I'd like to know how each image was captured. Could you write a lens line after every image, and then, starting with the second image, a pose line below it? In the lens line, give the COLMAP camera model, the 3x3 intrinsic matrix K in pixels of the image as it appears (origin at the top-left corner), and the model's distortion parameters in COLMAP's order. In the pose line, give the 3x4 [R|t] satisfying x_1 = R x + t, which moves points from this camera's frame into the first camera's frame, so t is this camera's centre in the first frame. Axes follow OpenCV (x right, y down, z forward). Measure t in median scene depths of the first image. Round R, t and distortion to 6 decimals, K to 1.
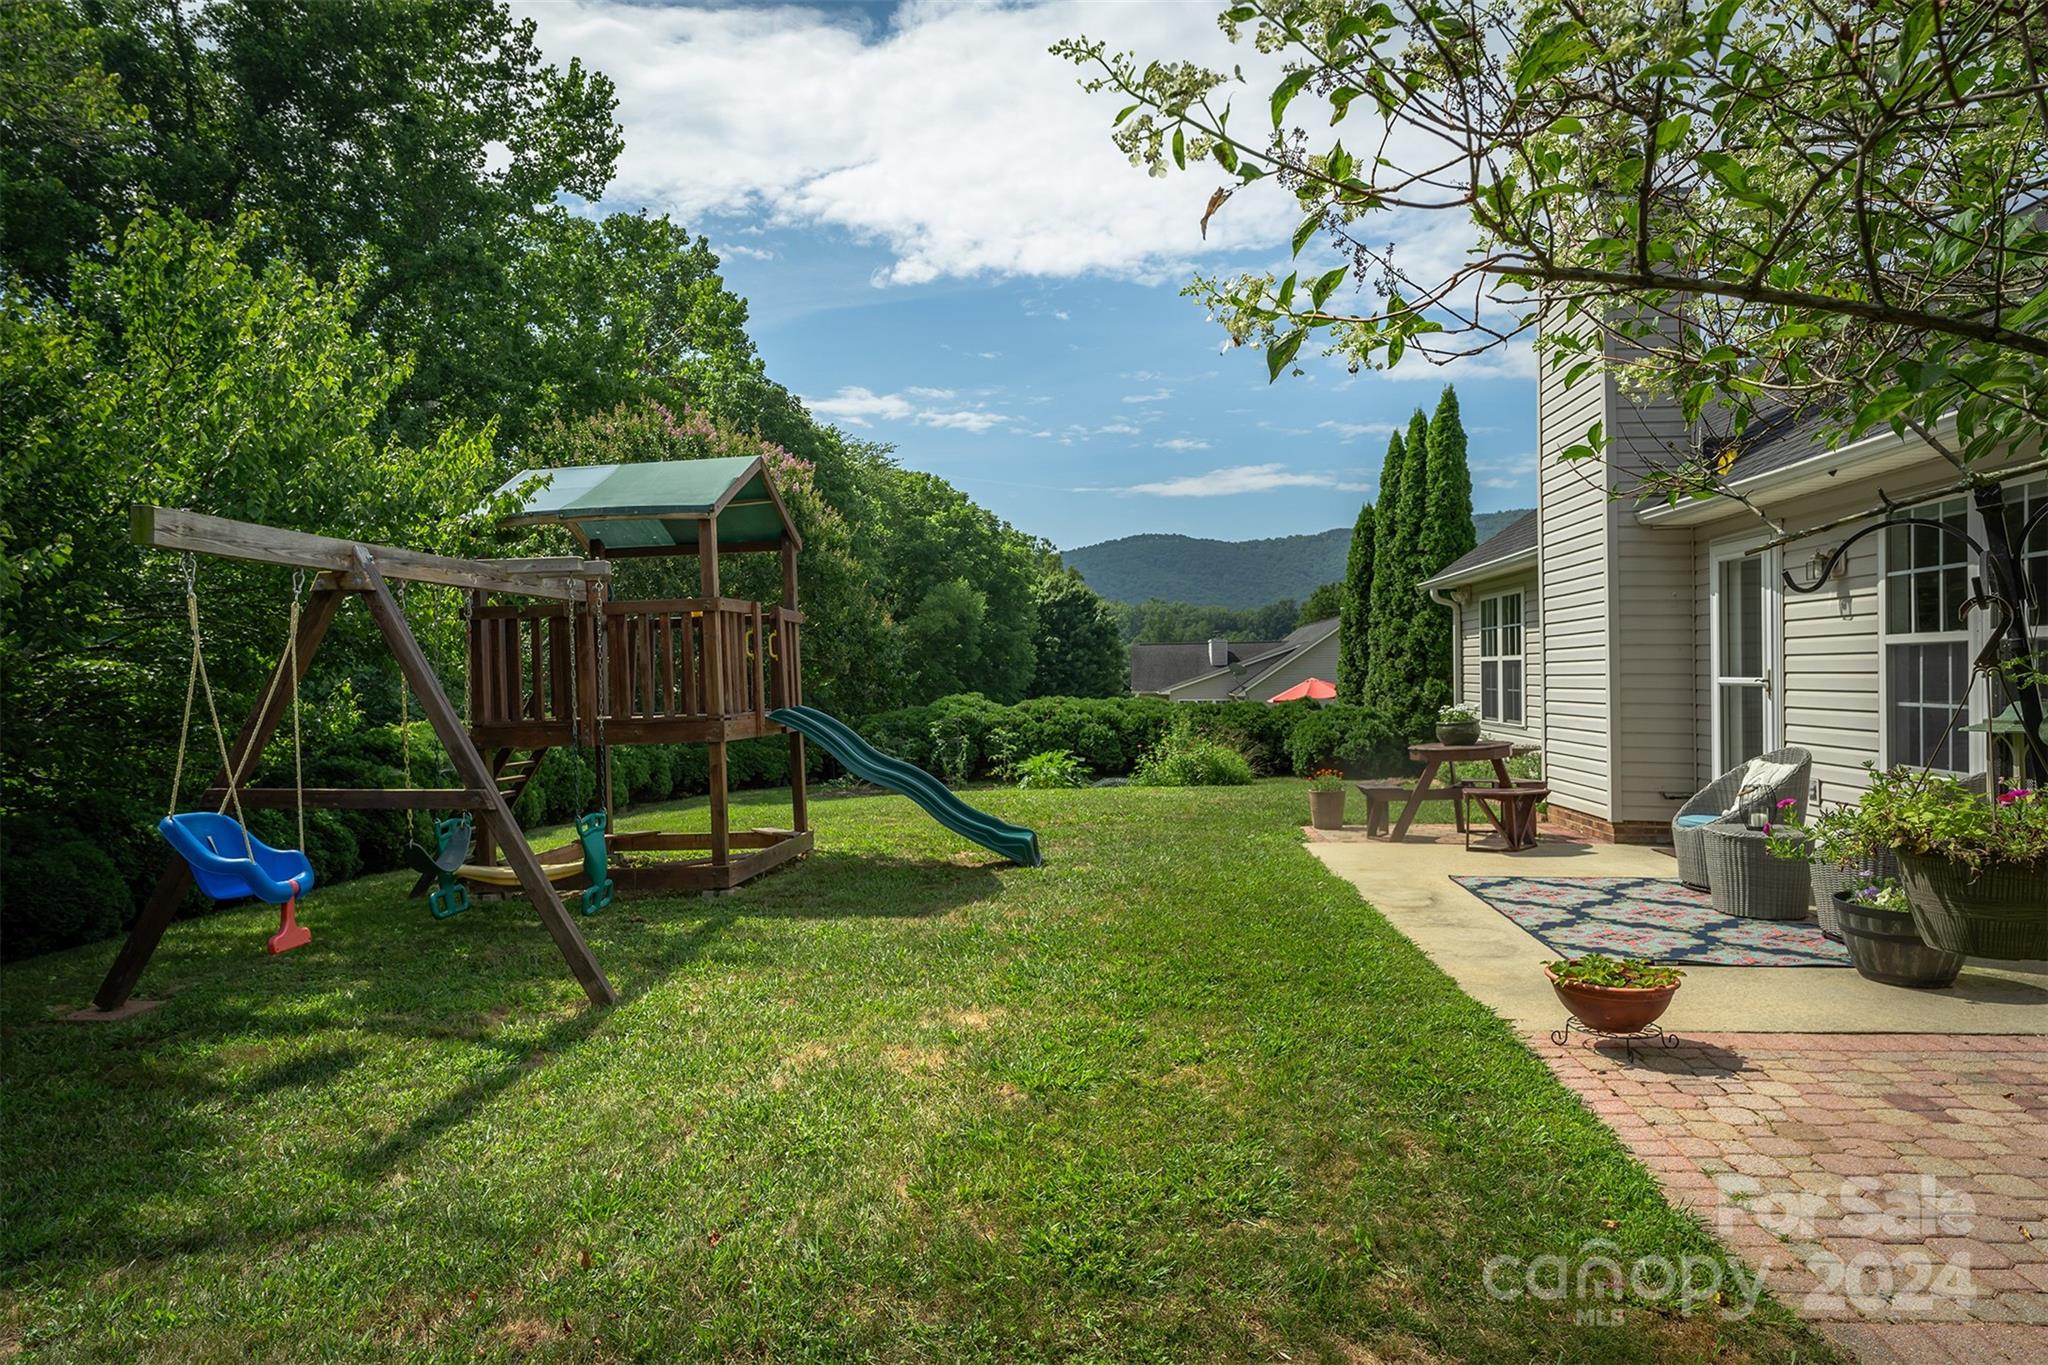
lens RADIAL K [[1164.9, 0, 1024.6], [0, 1164.9, 686.7], [0, 0, 1]] dist [0.001175, 0.001141]
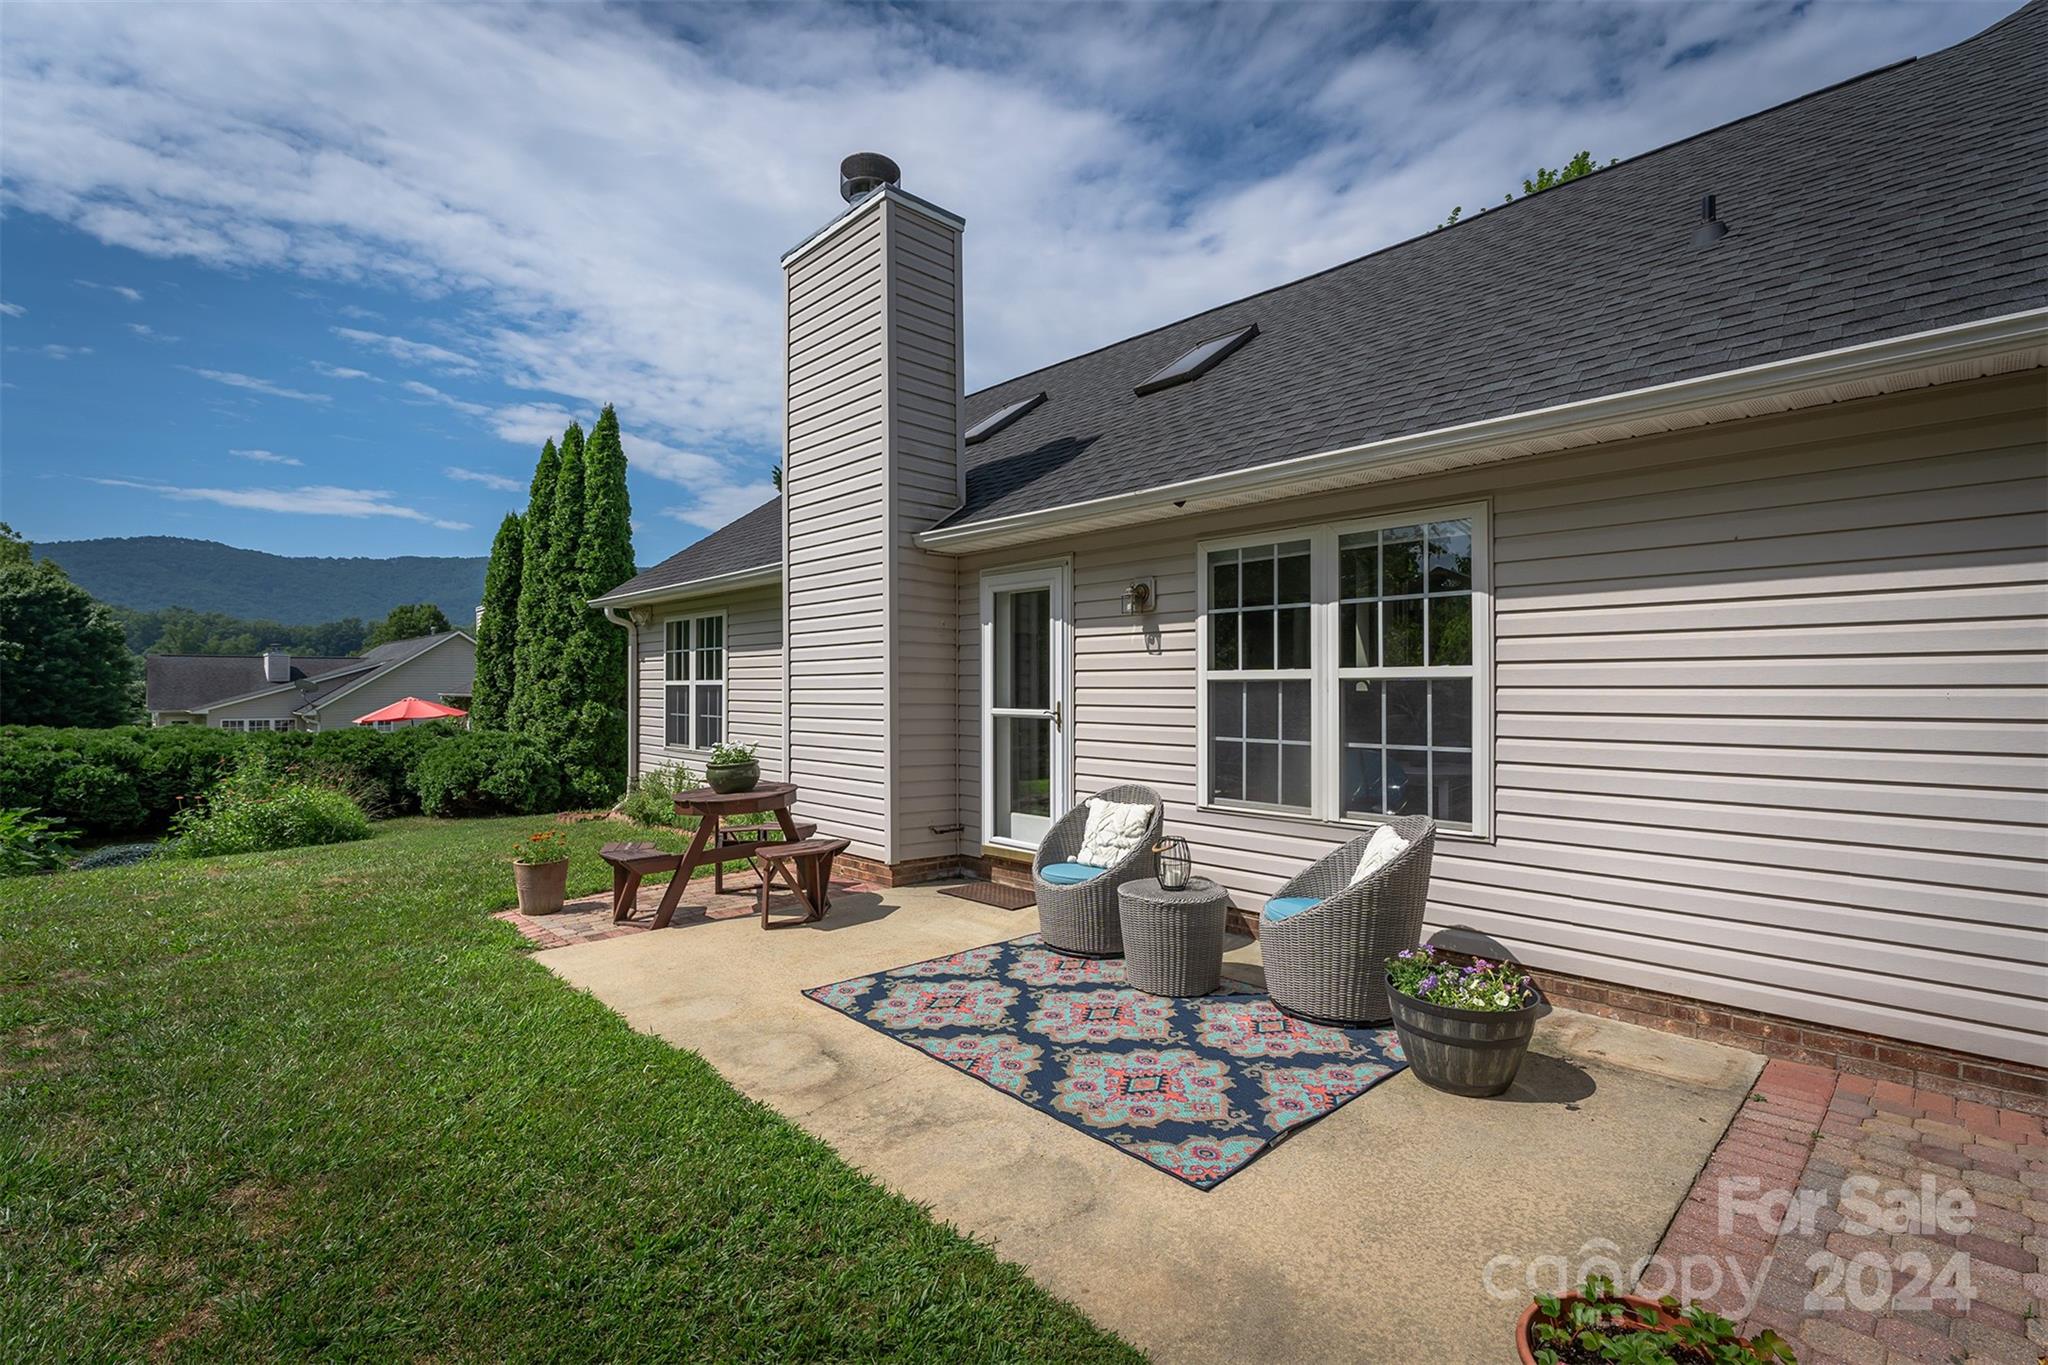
lens RADIAL K [[918.0, 0, 1023.5], [0, 918.0, 680.1], [0, 0, 1]] dist [0.001659, 0.000100]
pose [[0.654666, 0.019401, 0.755670, 0.011118], [-0.001146, 0.999695, -0.024673, -0.006535], [-0.755918, 0.015286, 0.654488, 0.239738]]
